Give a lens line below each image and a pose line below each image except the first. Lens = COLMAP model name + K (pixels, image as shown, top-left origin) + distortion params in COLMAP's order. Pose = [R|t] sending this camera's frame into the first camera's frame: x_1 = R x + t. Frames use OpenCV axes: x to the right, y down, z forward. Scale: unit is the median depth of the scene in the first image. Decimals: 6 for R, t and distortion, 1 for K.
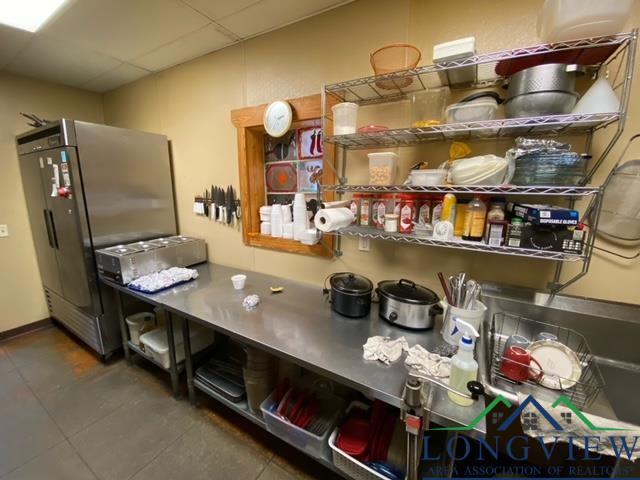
lens RADIAL K [[263.9, 0, 320.0], [0, 263.9, 240.0], [0, 0, 1]] dist [-0.020314, -0.000408]
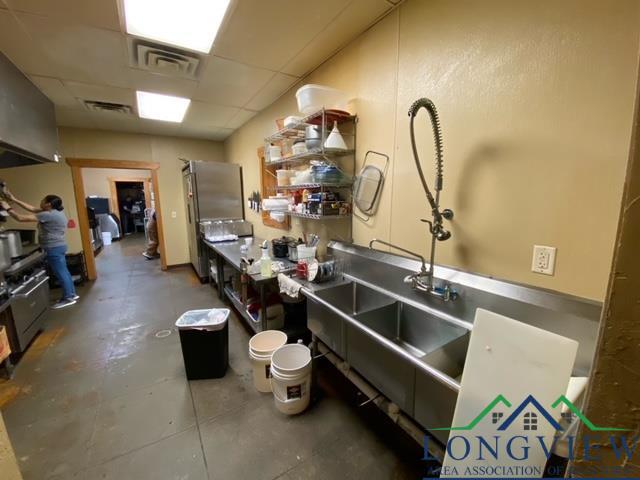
lens RADIAL K [[256.9, 0, 320.0], [0, 256.9, 240.0], [0, 0, 1]] dist [-0.000130, -0.000132]
pose [[0.889363, 0.060046, -0.453241, 0.897501], [-0.074424, 0.997129, -0.013937, 0.128774], [0.451103, 0.046127, 0.891279, -0.368365]]
